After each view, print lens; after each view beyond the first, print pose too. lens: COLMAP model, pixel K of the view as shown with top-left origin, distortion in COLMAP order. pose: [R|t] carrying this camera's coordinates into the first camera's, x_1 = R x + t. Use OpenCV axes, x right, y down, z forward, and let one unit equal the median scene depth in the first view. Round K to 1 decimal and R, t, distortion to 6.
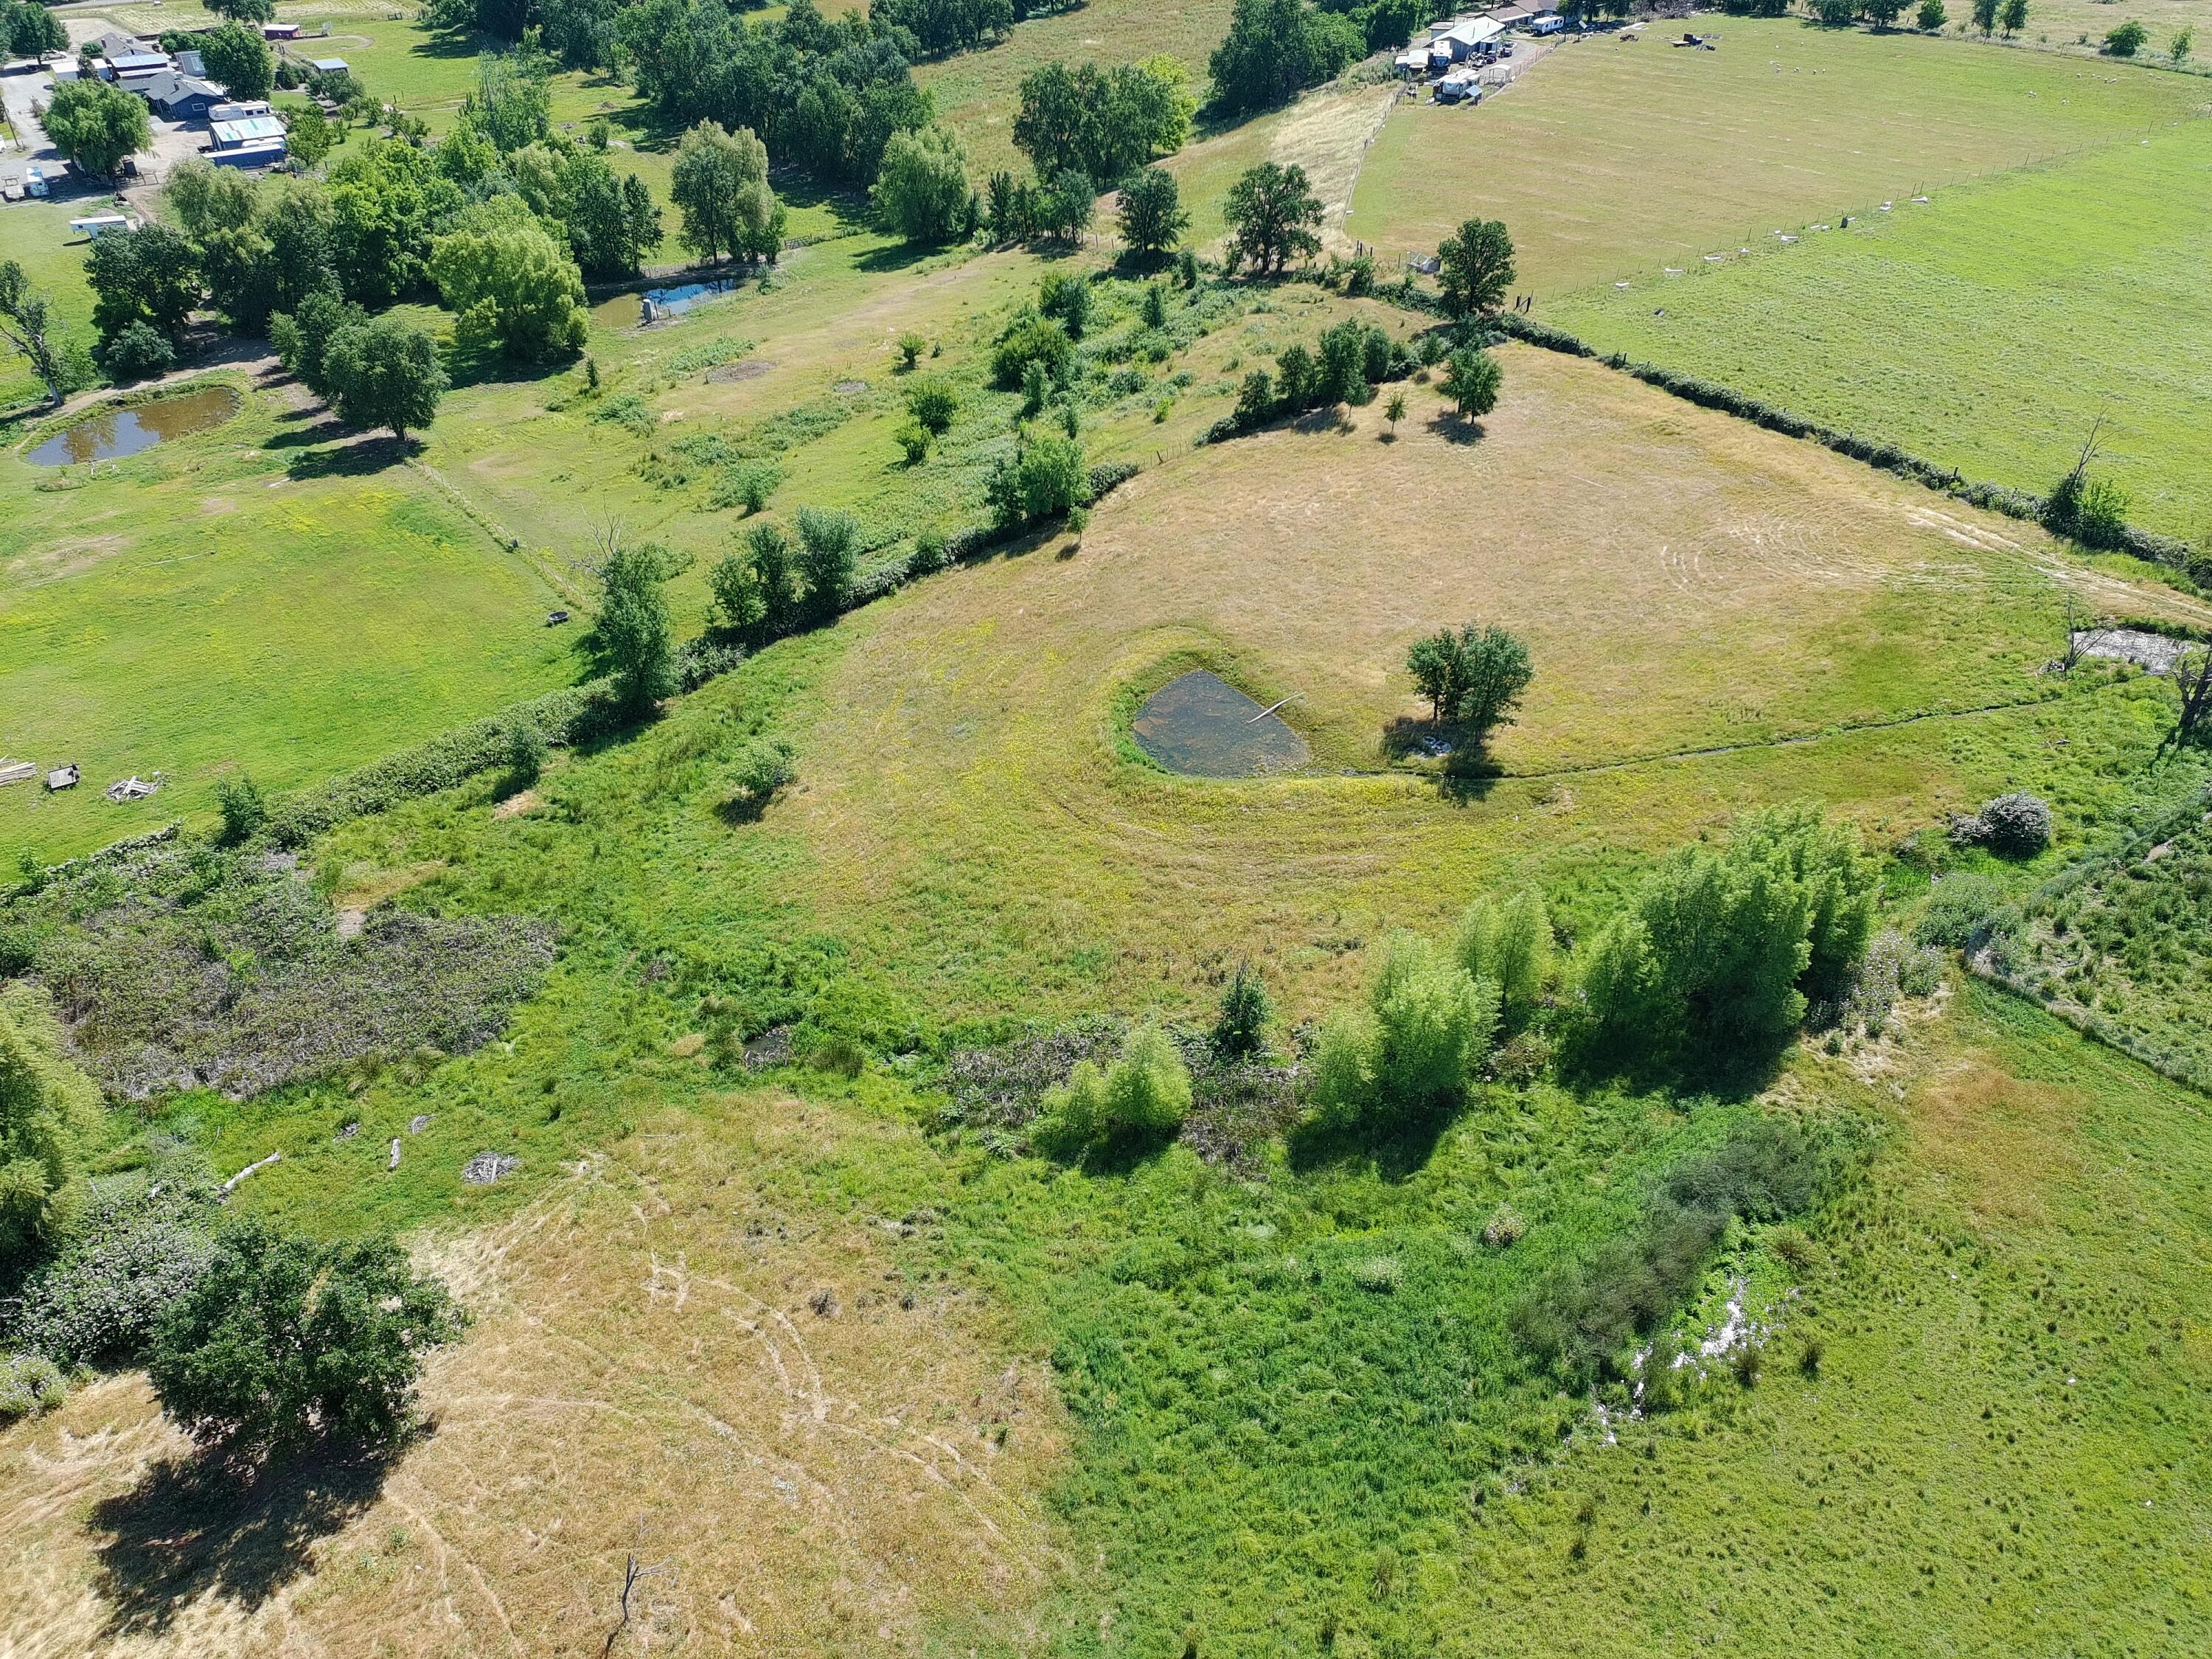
lens RADIAL K [[1601.4, 0, 1109.8], [0, 1601.4, 825.1], [0, 0, 1]] dist [0.036713, -0.017695]
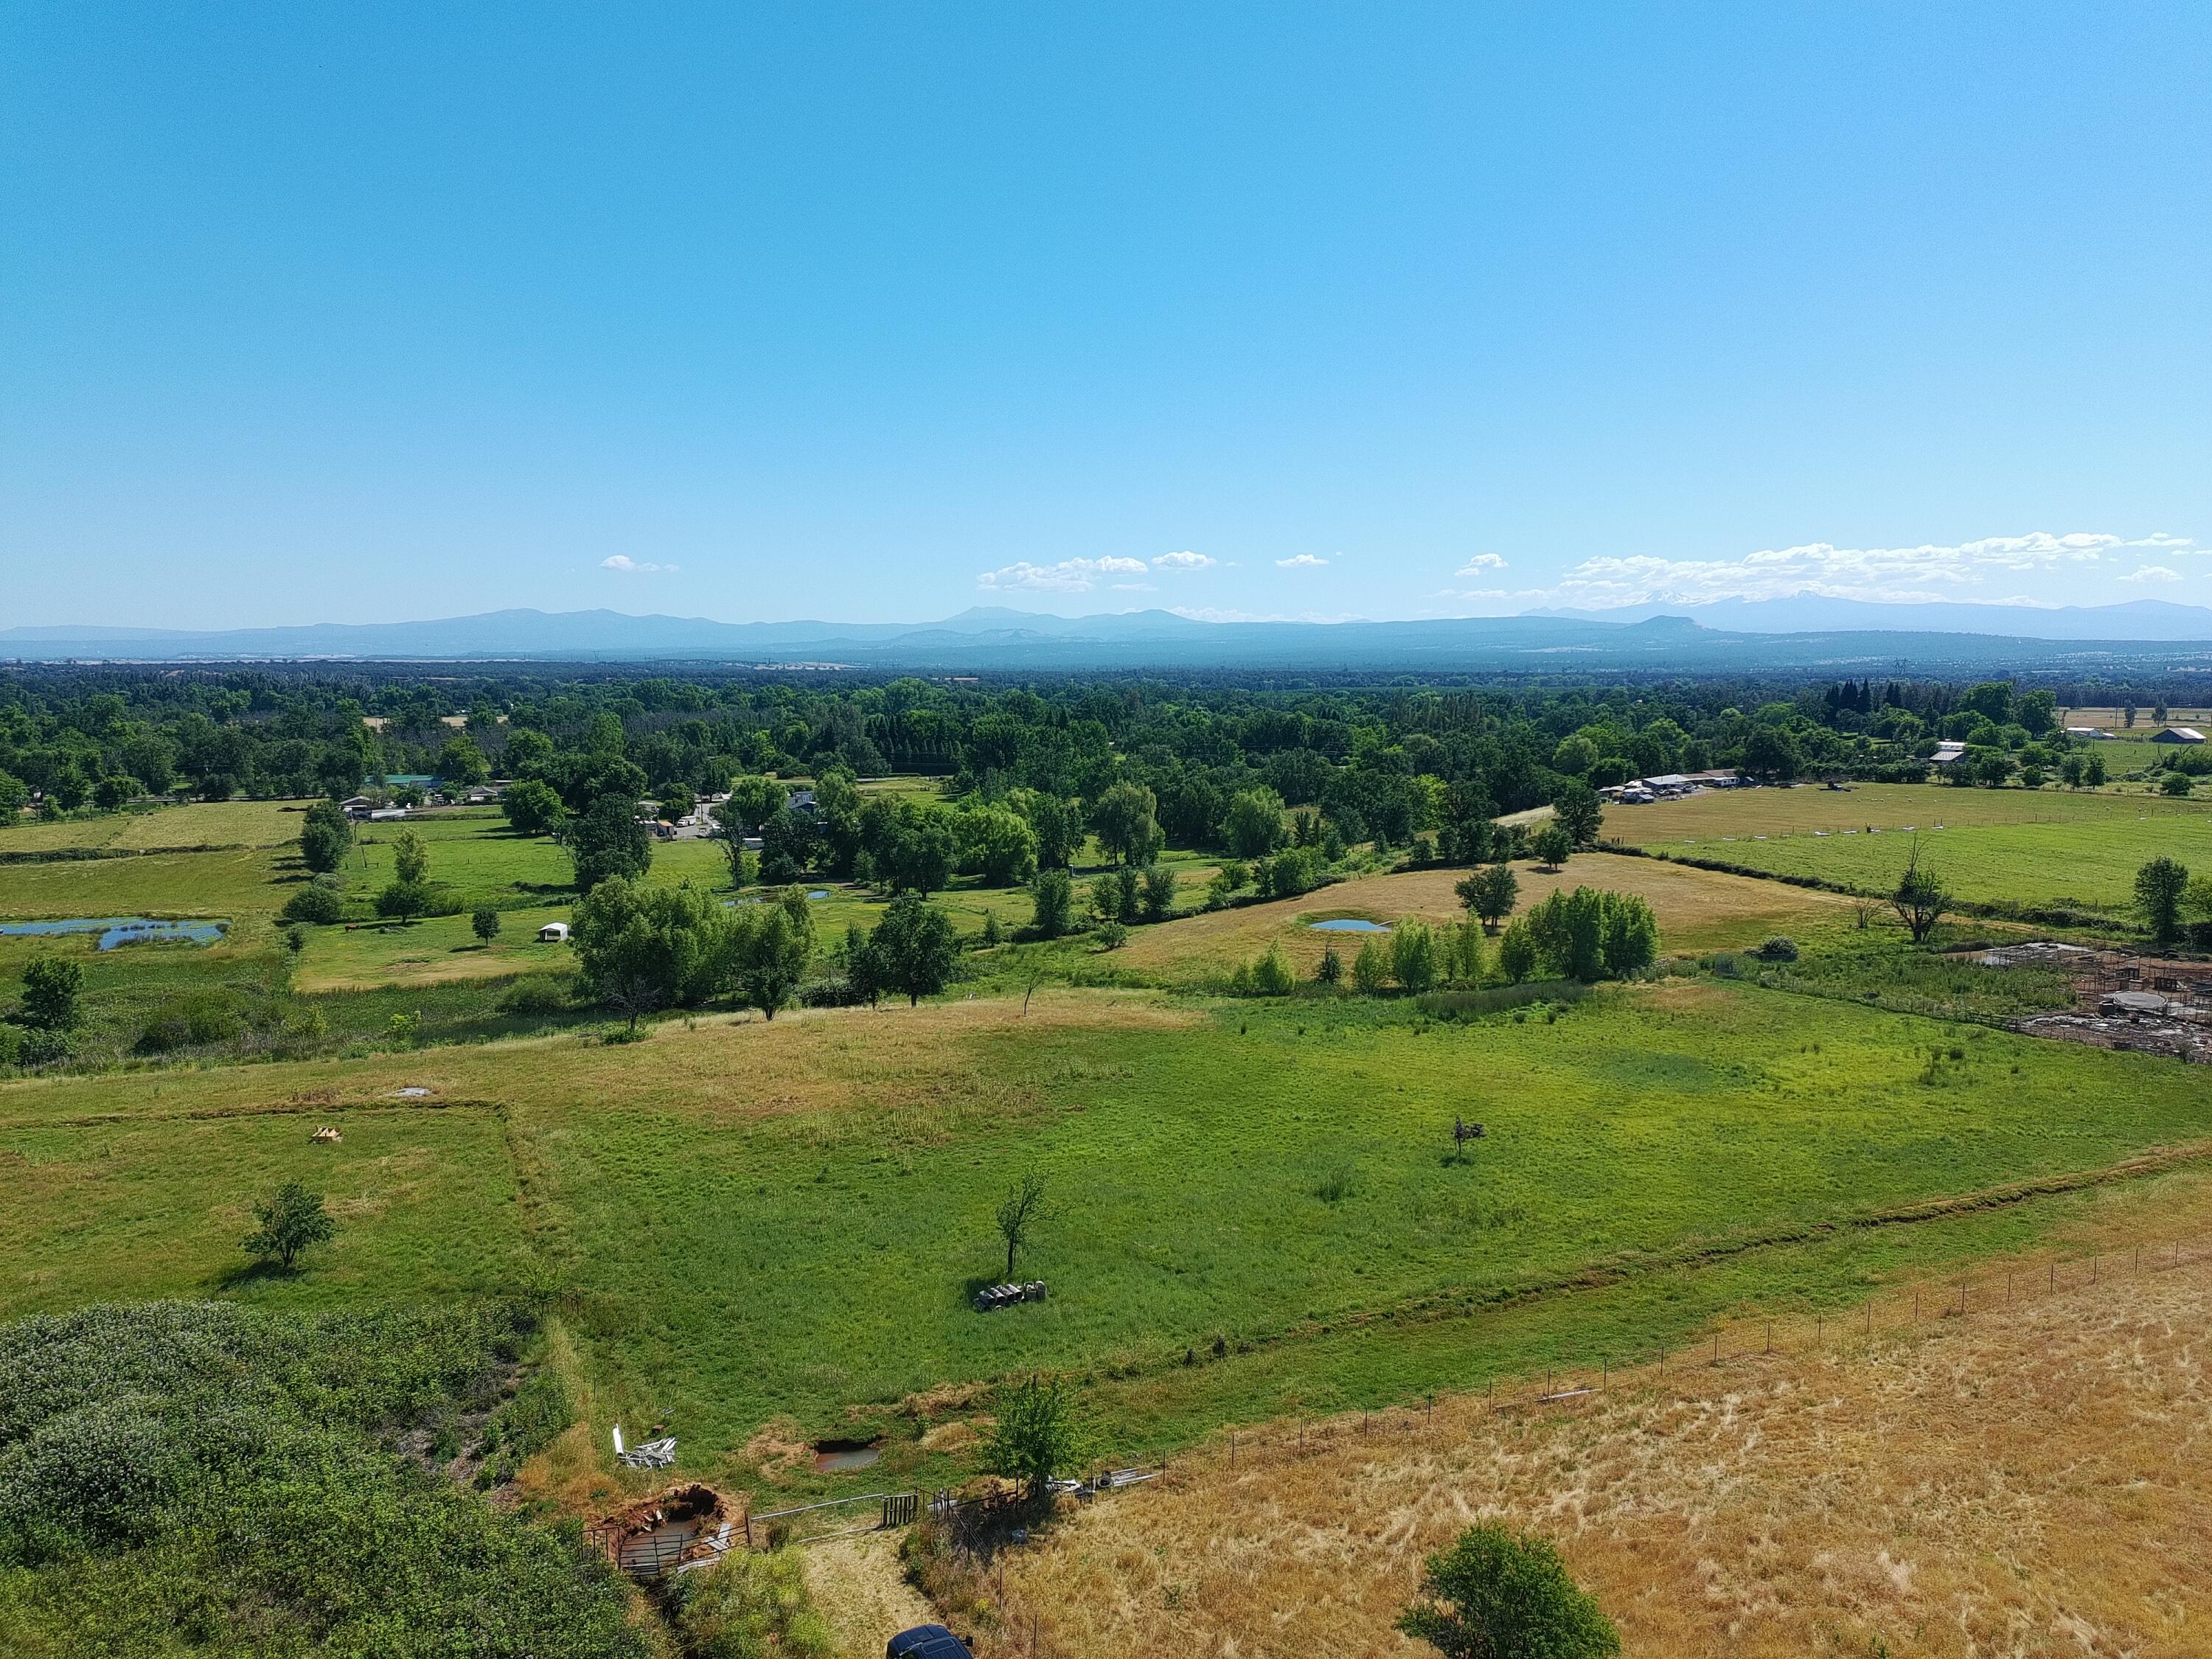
lens RADIAL K [[1601.4, 0, 1103.3], [0, 1601.4, 836.8], [0, 0, 1]] dist [0.036713, -0.017695]
pose [[0.972061, 0.024053, -0.233492, 0.149588], [-0.136288, 0.867721, -0.478002, 0.534474], [0.191109, 0.496469, 0.846756, -0.464412]]
